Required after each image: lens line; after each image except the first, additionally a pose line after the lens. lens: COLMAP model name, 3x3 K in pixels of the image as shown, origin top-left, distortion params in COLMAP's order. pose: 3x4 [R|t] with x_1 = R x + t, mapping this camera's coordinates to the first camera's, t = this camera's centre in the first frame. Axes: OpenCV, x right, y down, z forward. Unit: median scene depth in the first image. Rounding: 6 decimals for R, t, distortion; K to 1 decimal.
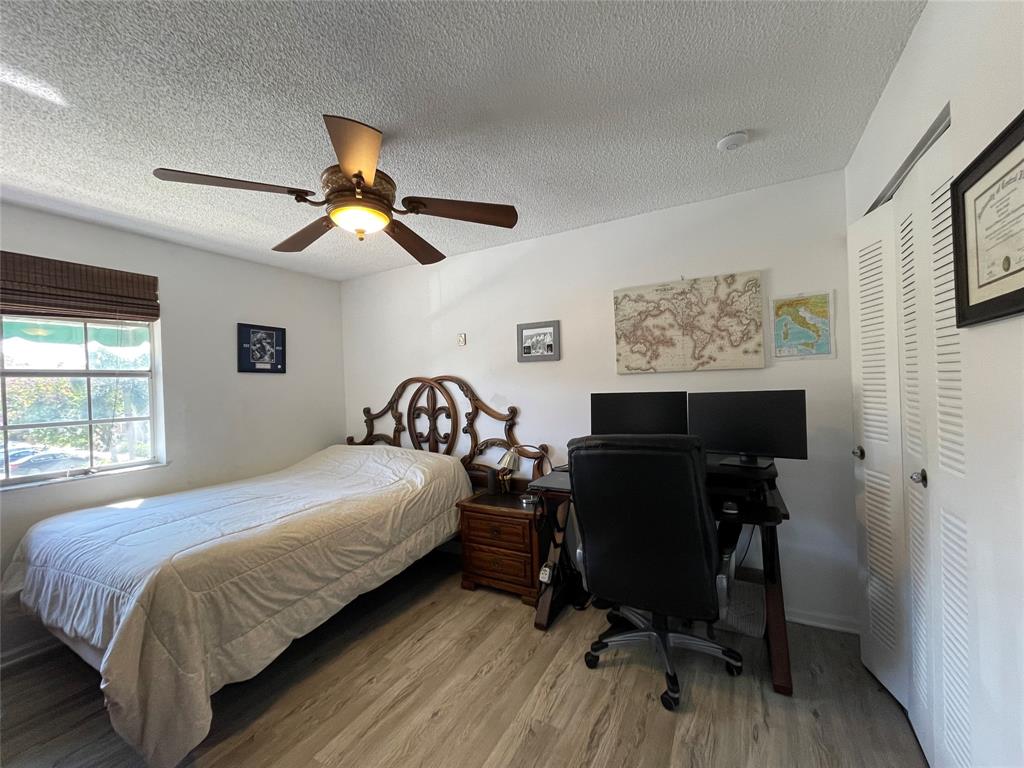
lens RADIAL K [[416.1, 0, 512.0], [0, 416.1, 384.0], [0, 0, 1]] dist [0.000114, -0.002797]
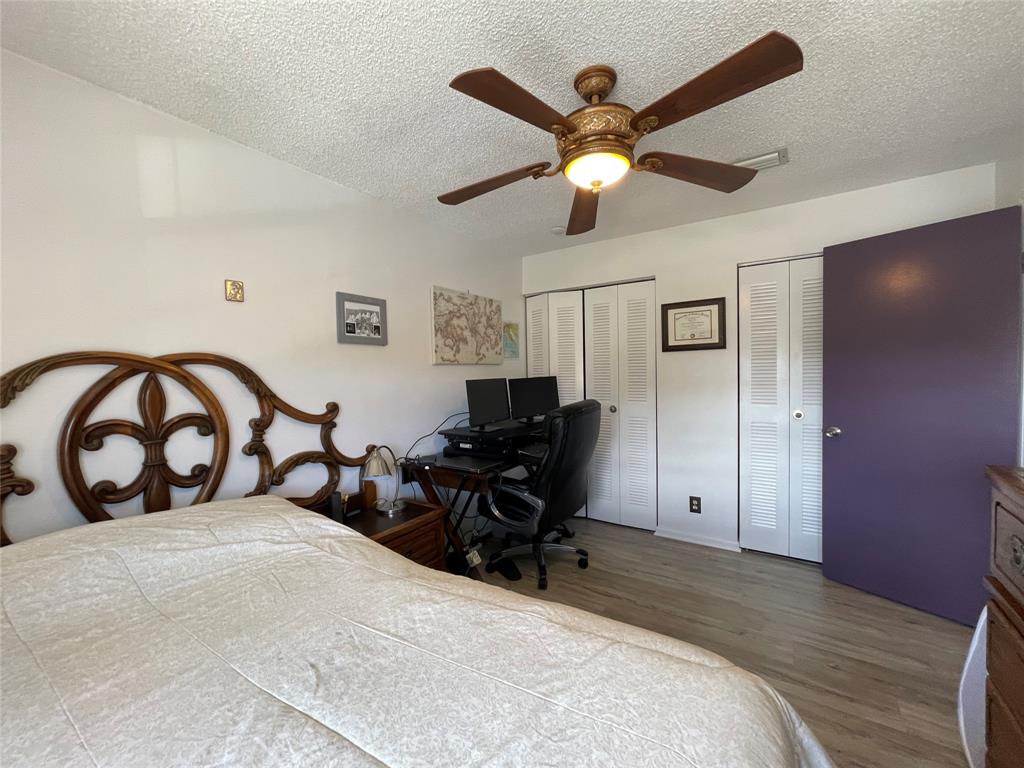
lens RADIAL K [[416.1, 0, 512.0], [0, 416.1, 384.0], [0, 0, 1]] dist [0.000114, -0.002797]
pose [[0.074232, 0.001773, 0.997239, -0.809084], [0.018768, 0.999819, -0.003175, 0.034754], [-0.997064, 0.018952, 0.074185, 0.725966]]
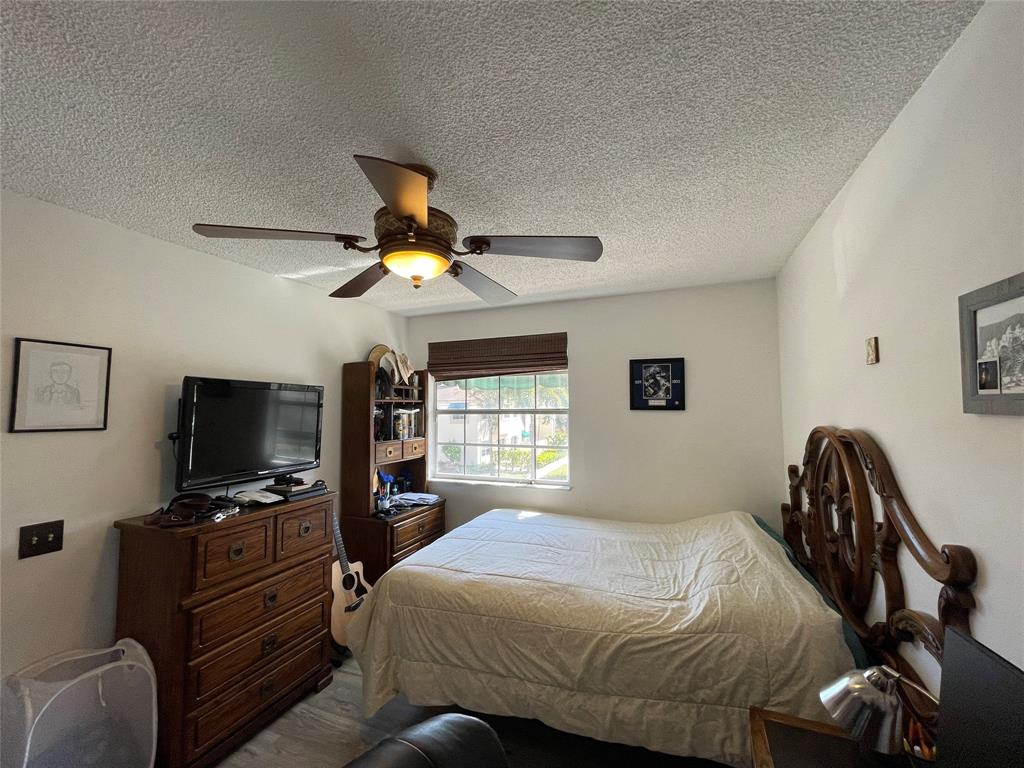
lens RADIAL K [[416.1, 0, 512.0], [0, 416.1, 384.0], [0, 0, 1]] dist [0.000114, -0.002797]
pose [[0.123579, -0.024198, -0.992040, 0.330649], [0.007254, 0.999698, -0.023482, -0.079467], [0.992308, -0.004294, 0.123717, 0.697234]]
